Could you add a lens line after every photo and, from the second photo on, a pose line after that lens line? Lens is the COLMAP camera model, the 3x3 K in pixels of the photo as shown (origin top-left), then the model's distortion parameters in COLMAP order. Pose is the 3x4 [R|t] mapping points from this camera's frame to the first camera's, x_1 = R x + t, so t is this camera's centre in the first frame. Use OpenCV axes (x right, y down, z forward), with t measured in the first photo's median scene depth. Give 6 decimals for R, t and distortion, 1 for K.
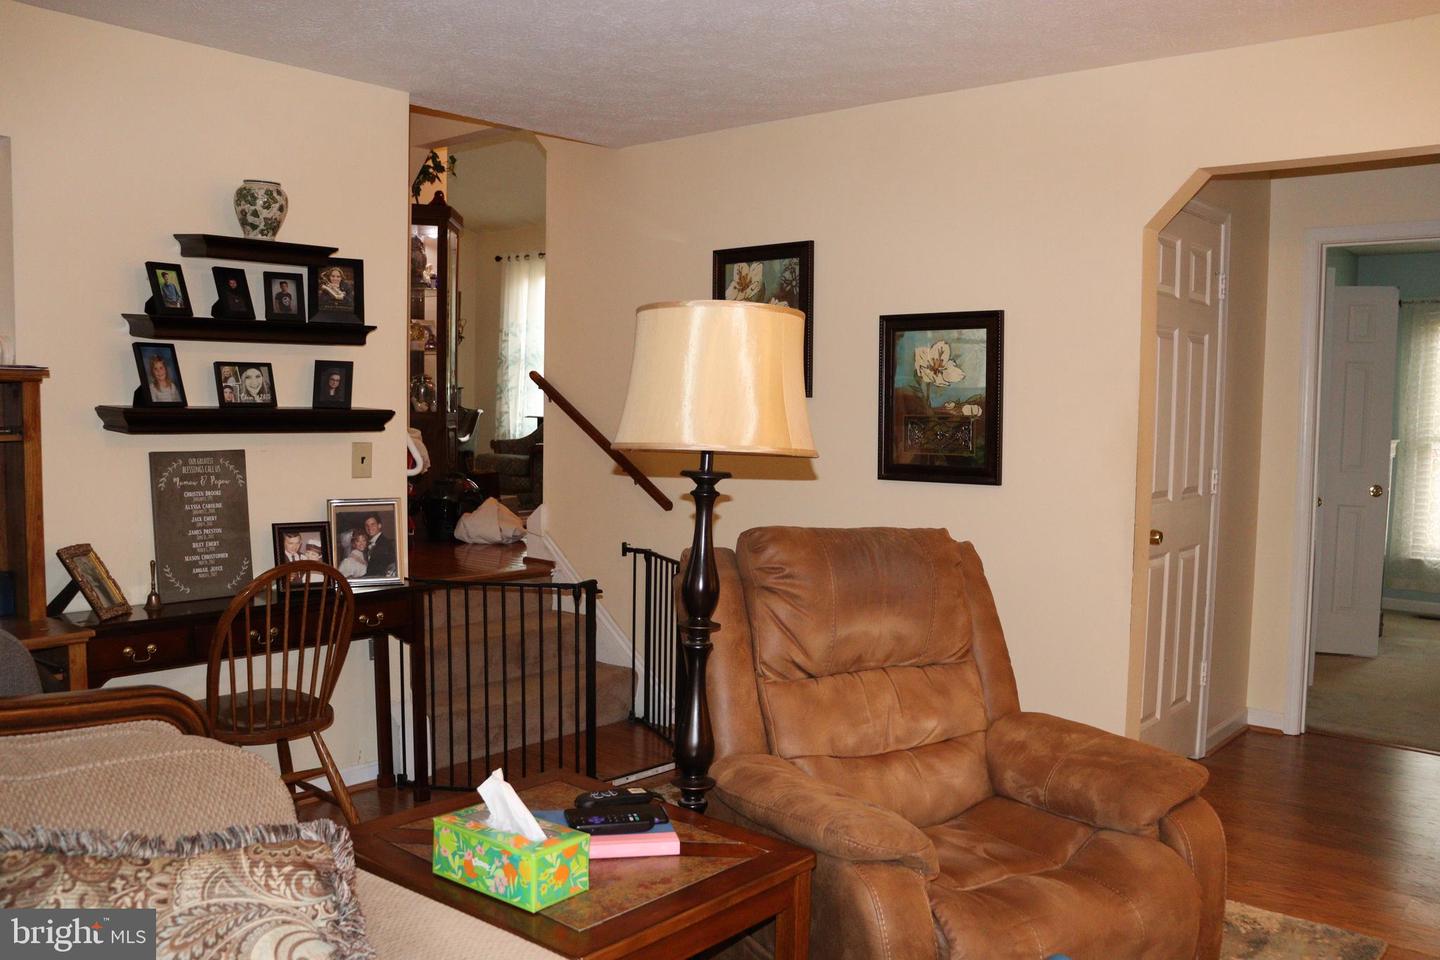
lens RADIAL K [[1205.1, 0, 720.0], [0, 1205.1, 480.0], [0, 0, 1]] dist [-0.173909, 0.164642]
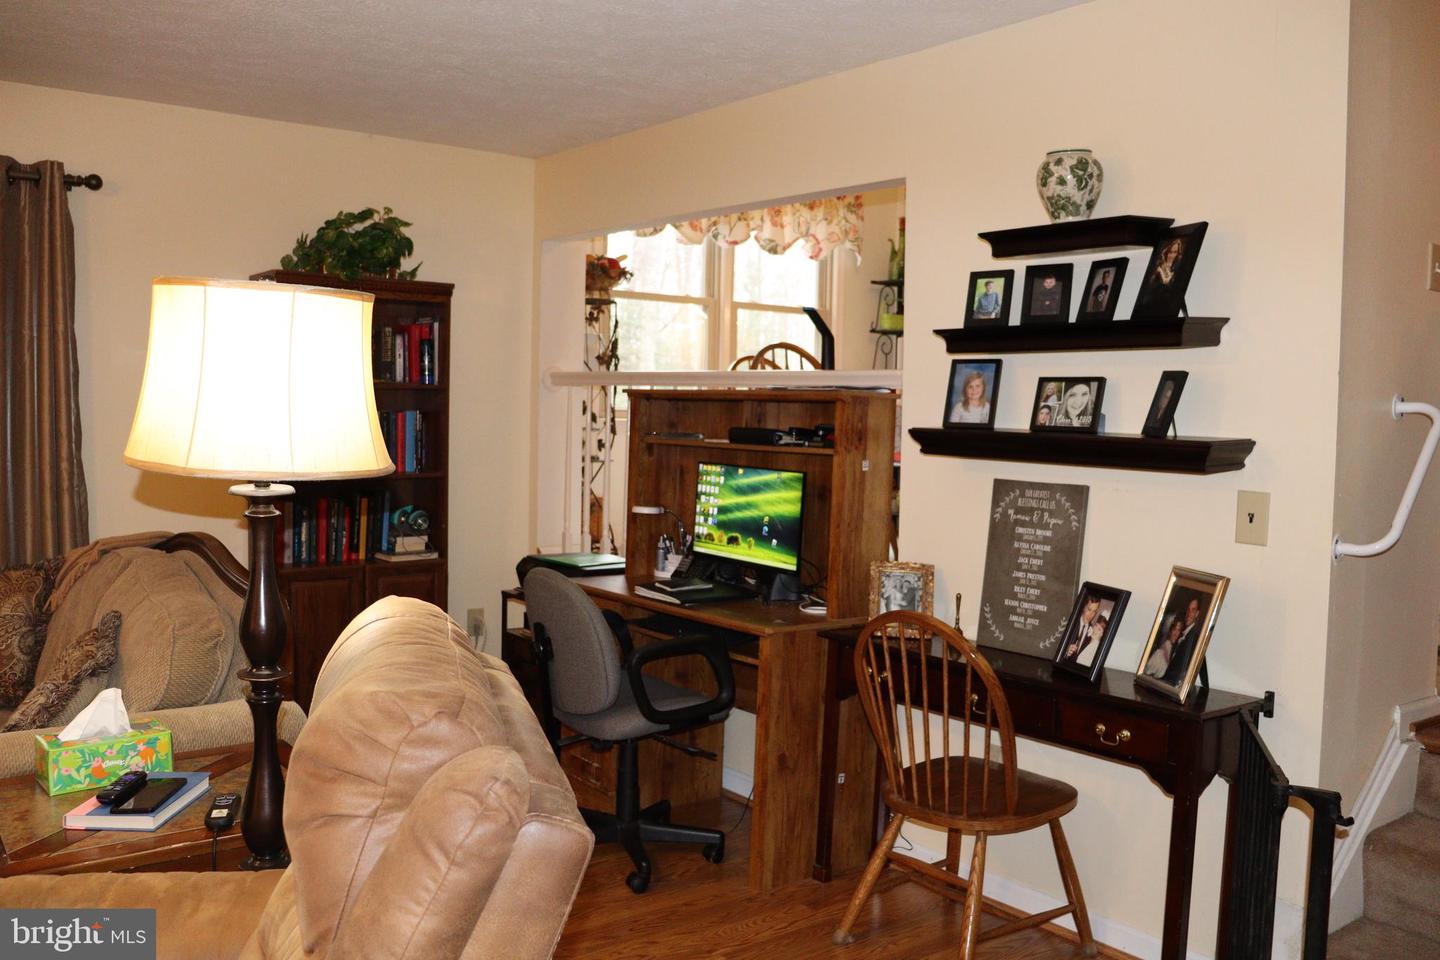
lens RADIAL K [[1205.1, 0, 720.0], [0, 1205.1, 480.0], [0, 0, 1]] dist [-0.173909, 0.164642]
pose [[-0.201481, 0.038574, -0.978733, 0.453793], [-0.089111, 0.994359, 0.057534, -0.055392], [0.975430, 0.098808, -0.196907, 0.941079]]
